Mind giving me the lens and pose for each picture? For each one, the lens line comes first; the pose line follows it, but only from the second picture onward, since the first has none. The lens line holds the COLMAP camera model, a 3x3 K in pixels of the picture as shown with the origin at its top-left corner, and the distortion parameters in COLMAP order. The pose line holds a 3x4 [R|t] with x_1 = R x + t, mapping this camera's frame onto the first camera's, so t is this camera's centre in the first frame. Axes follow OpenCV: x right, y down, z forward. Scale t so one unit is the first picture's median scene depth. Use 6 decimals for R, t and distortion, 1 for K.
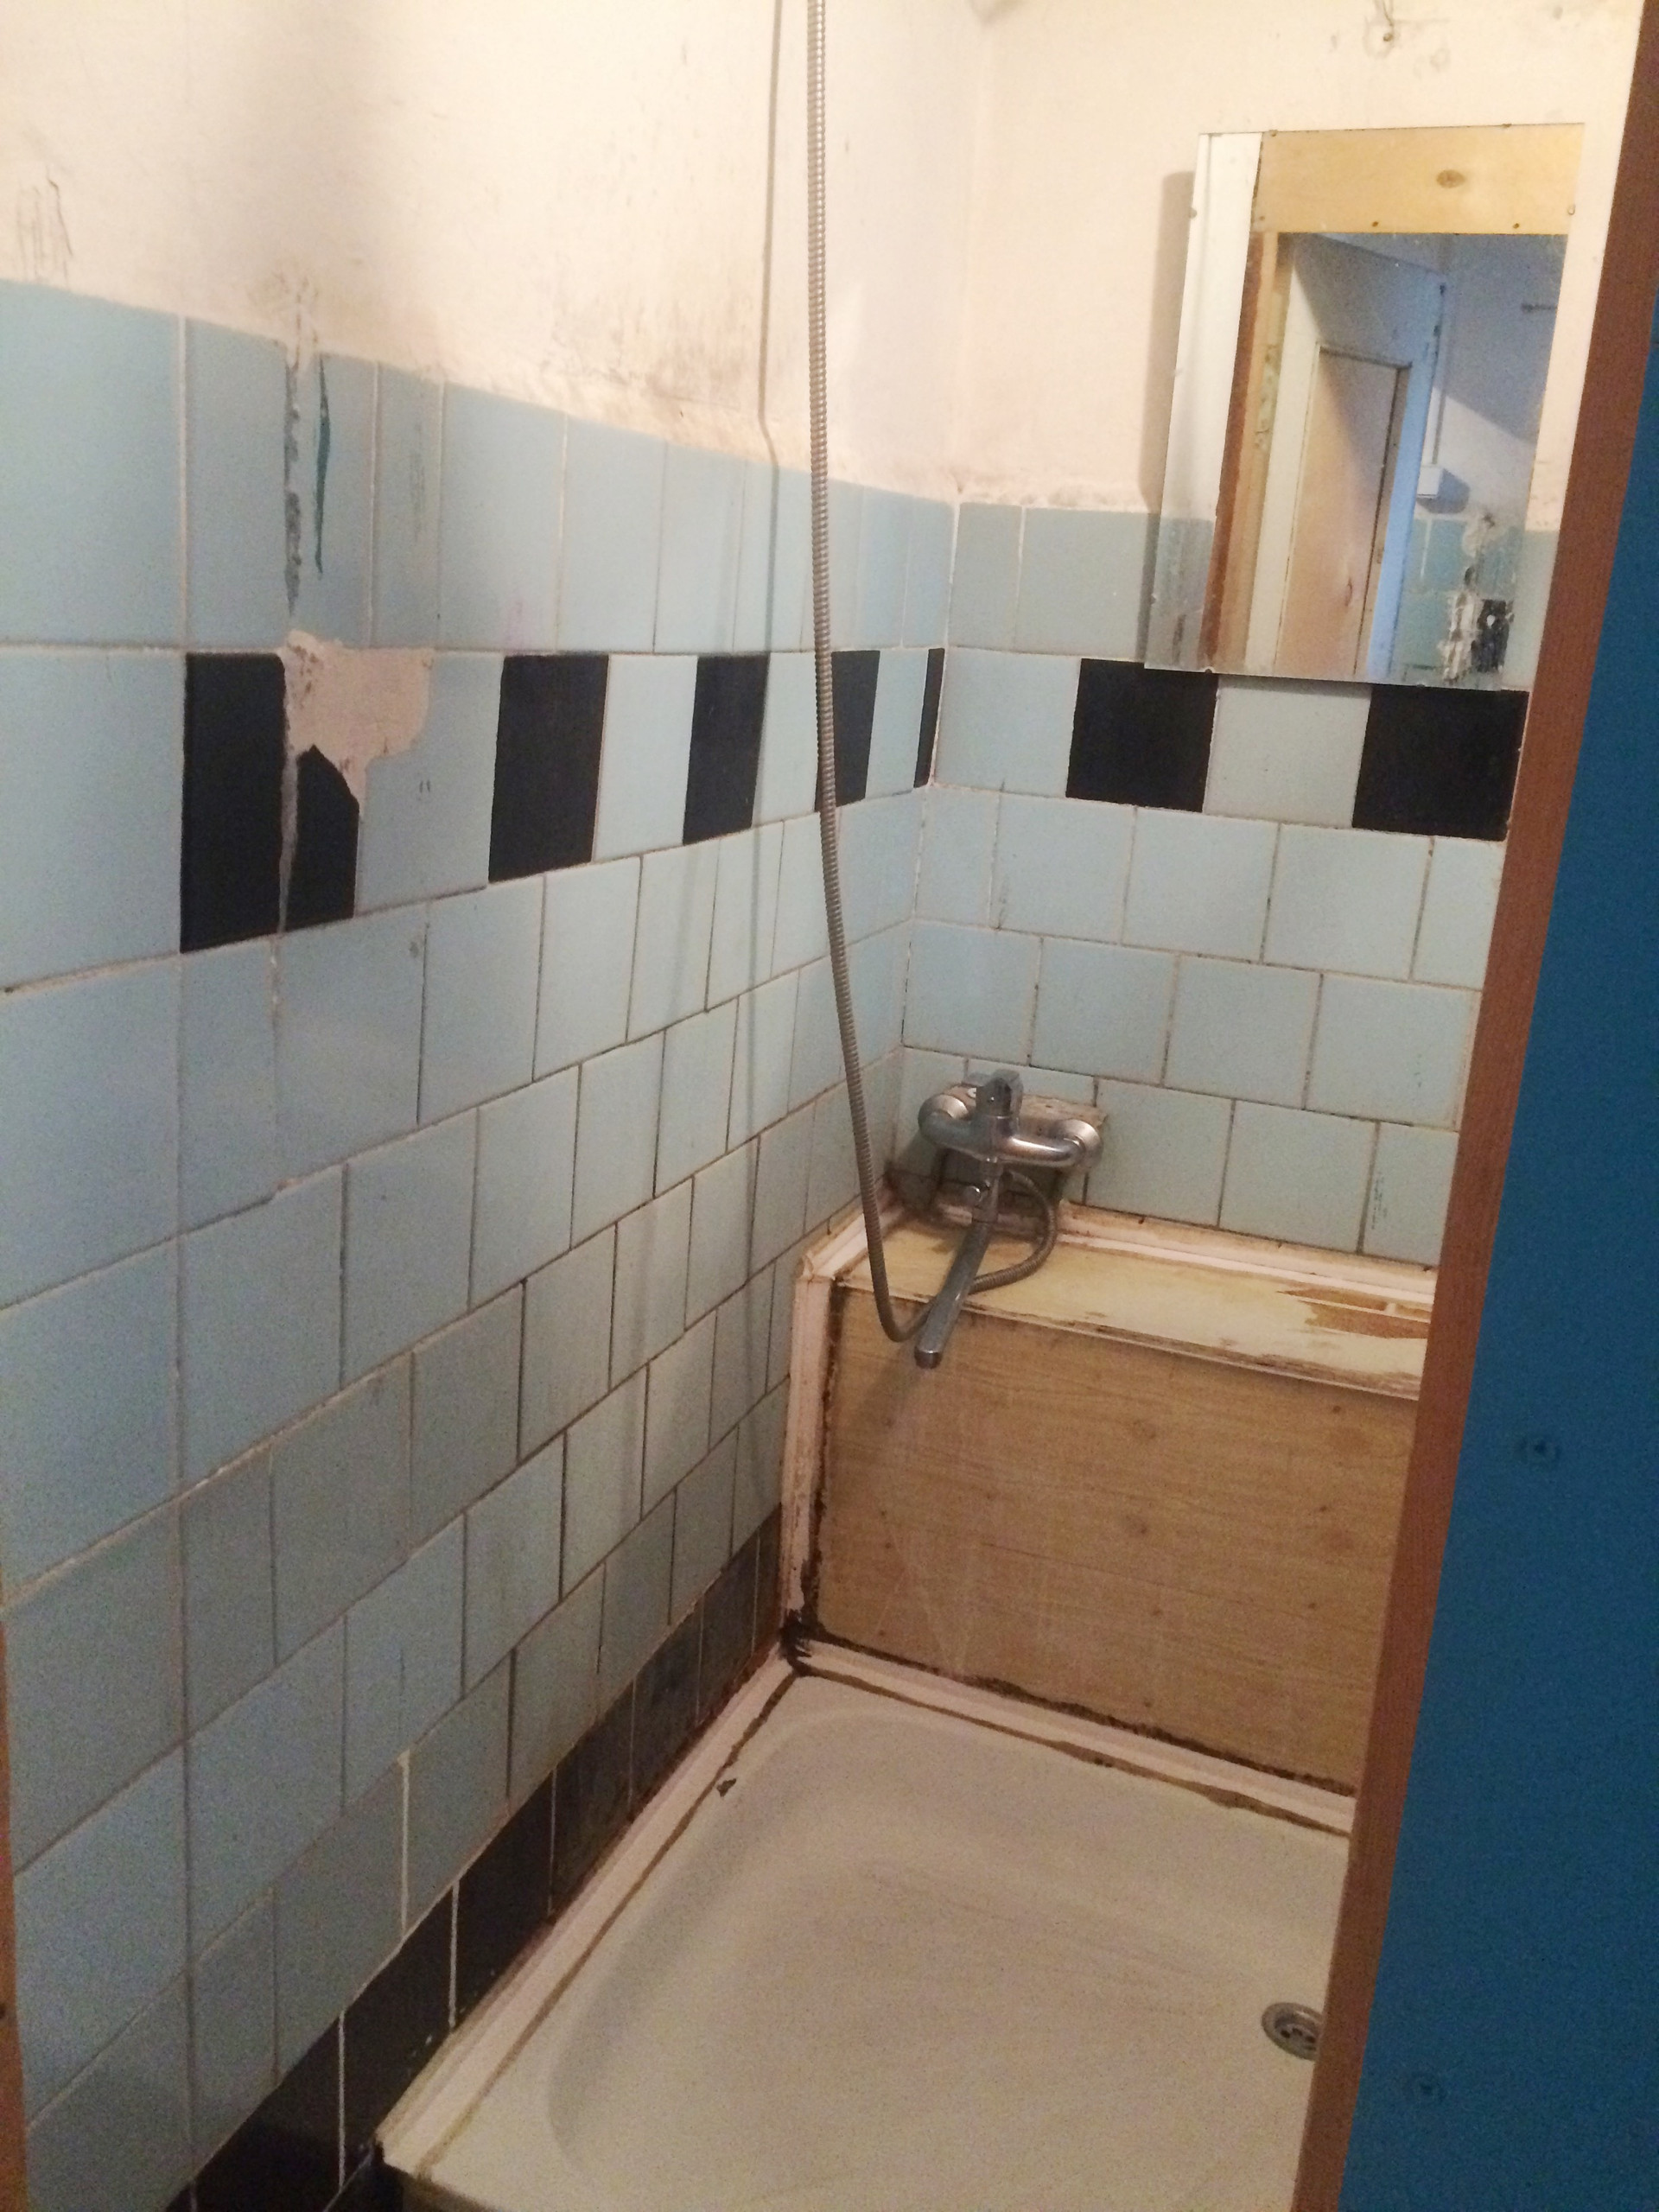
lens RADIAL K [[1910.6, 0, 827.1], [0, 1910.6, 1105.8], [0, 0, 1]] dist [0.082944, -0.117920]
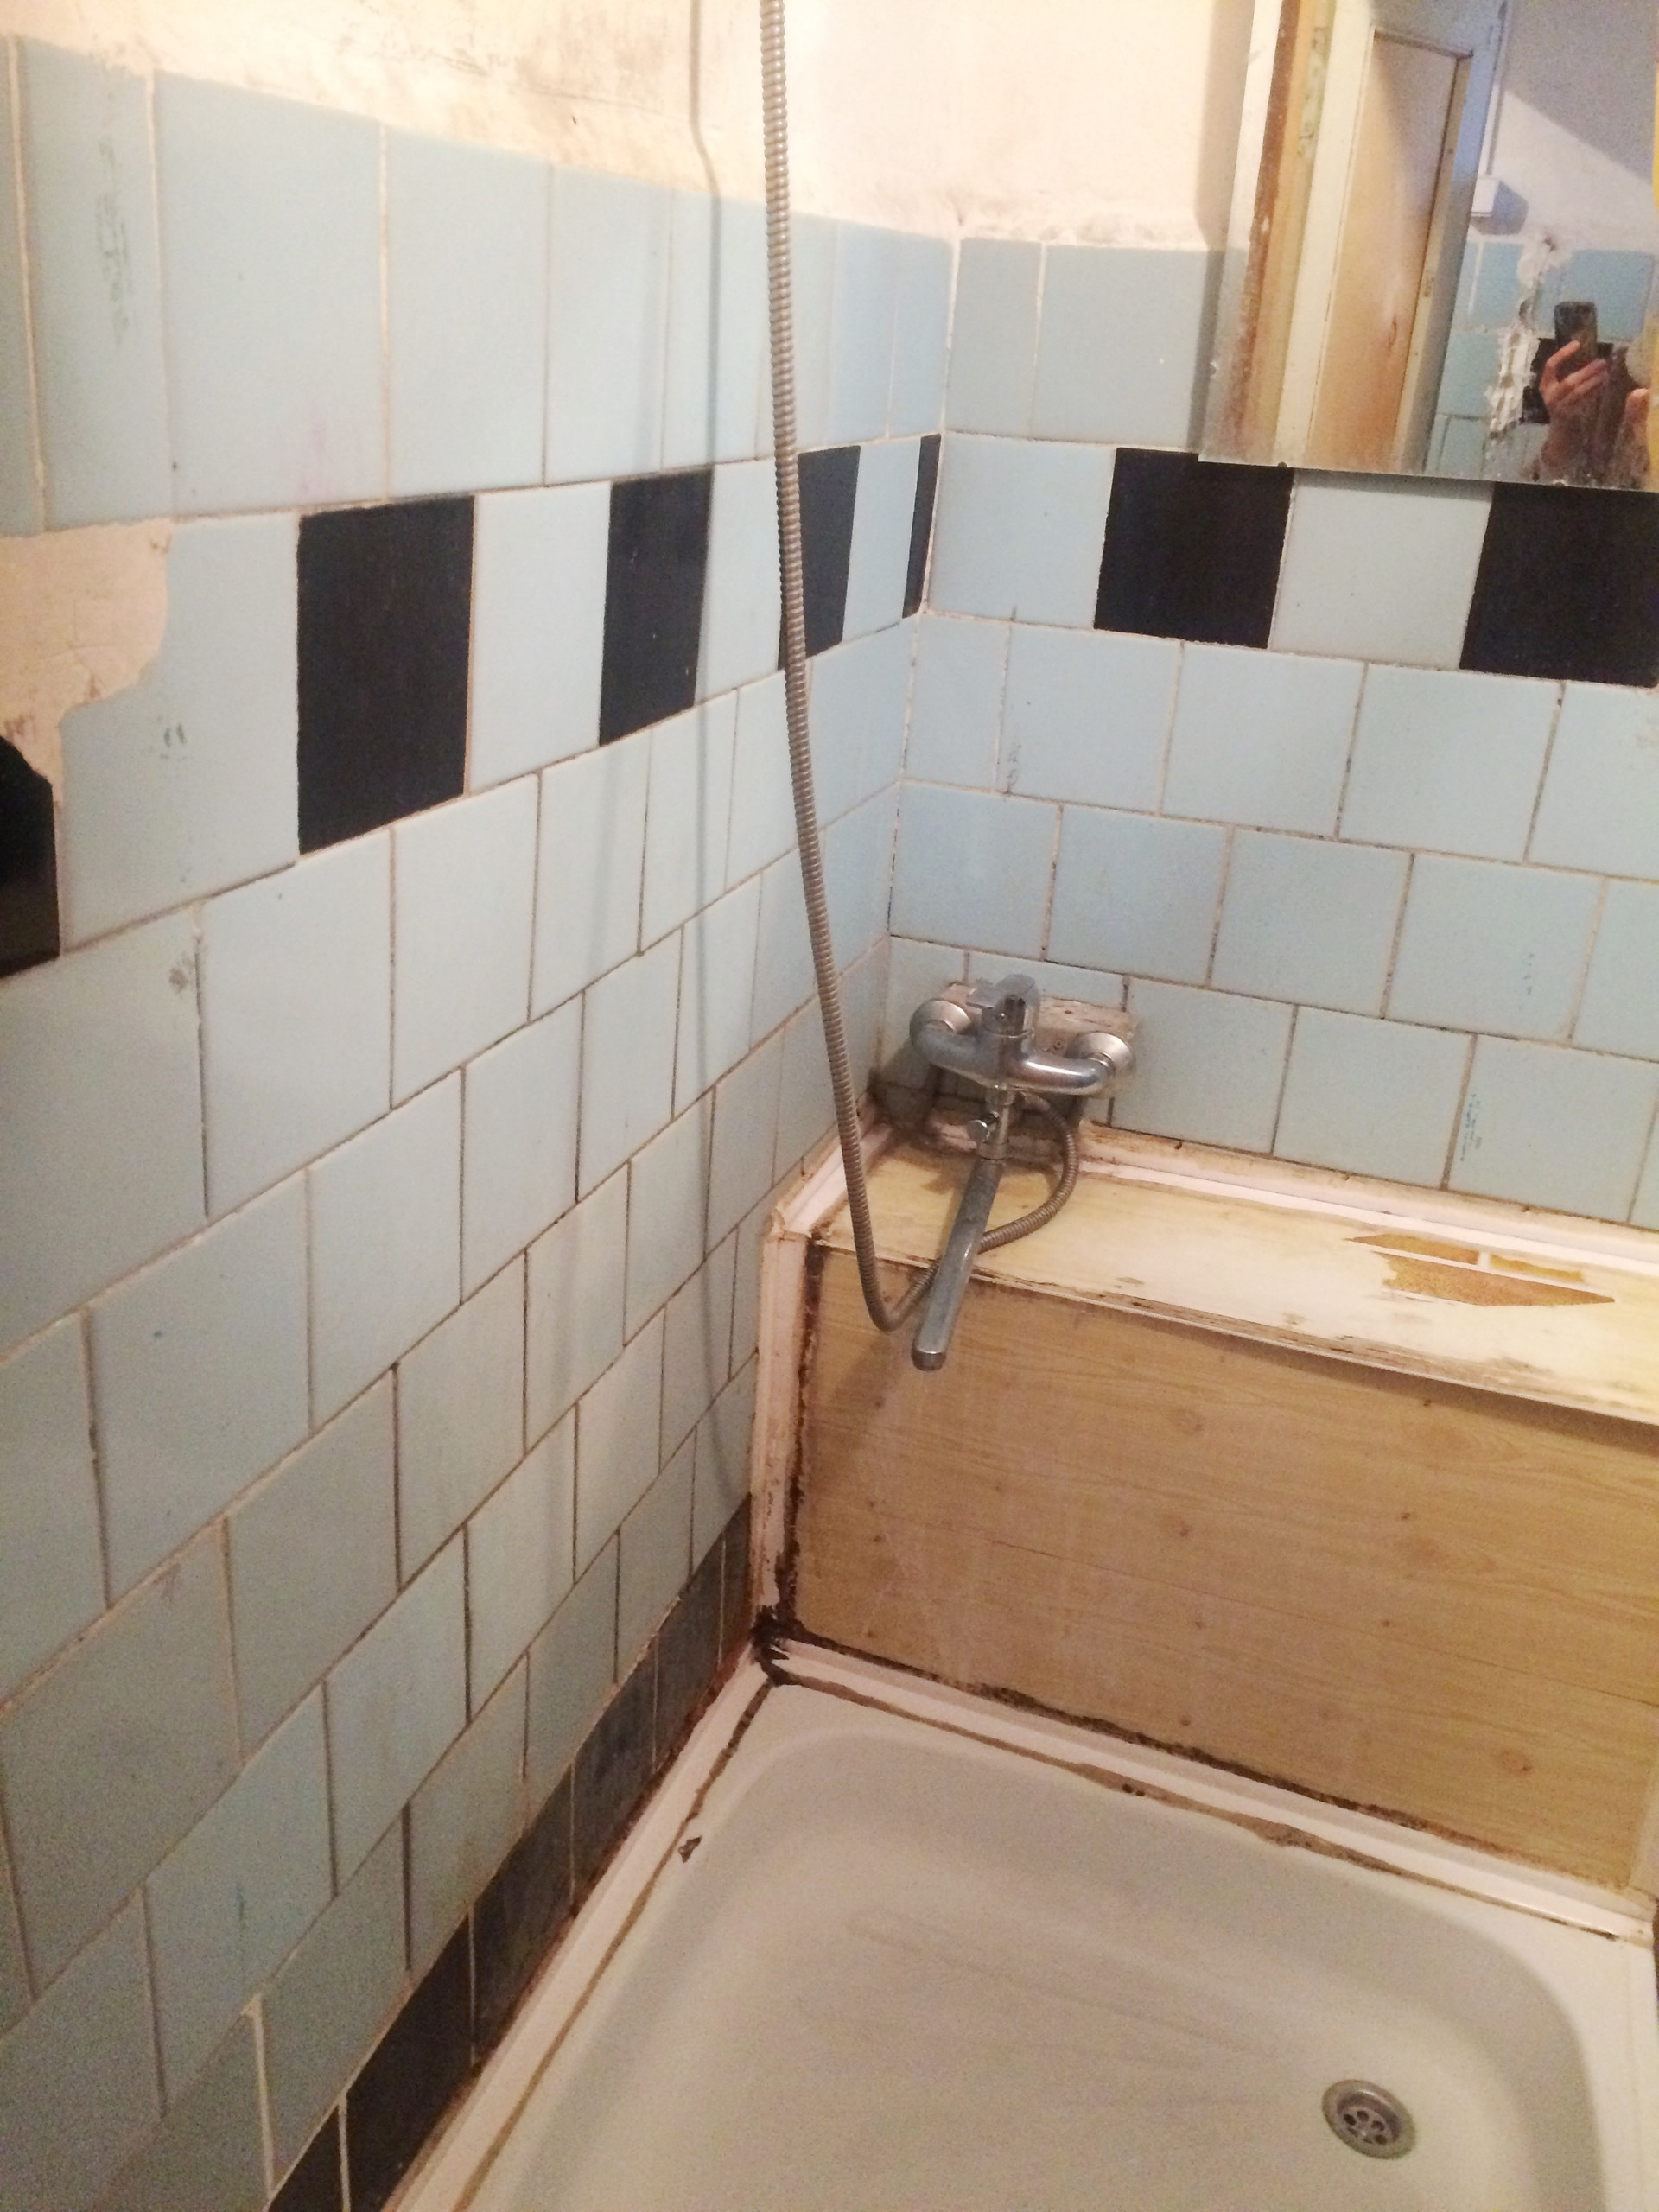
lens RADIAL K [[1910.6, 0, 827.1], [0, 1910.6, 1105.8], [0, 0, 1]] dist [0.082944, -0.117920]
pose [[0.999778, -0.013738, 0.015968, -0.001424], [0.011574, 0.991641, 0.128508, -0.071621], [-0.017600, -0.128294, 0.991580, 0.195922]]
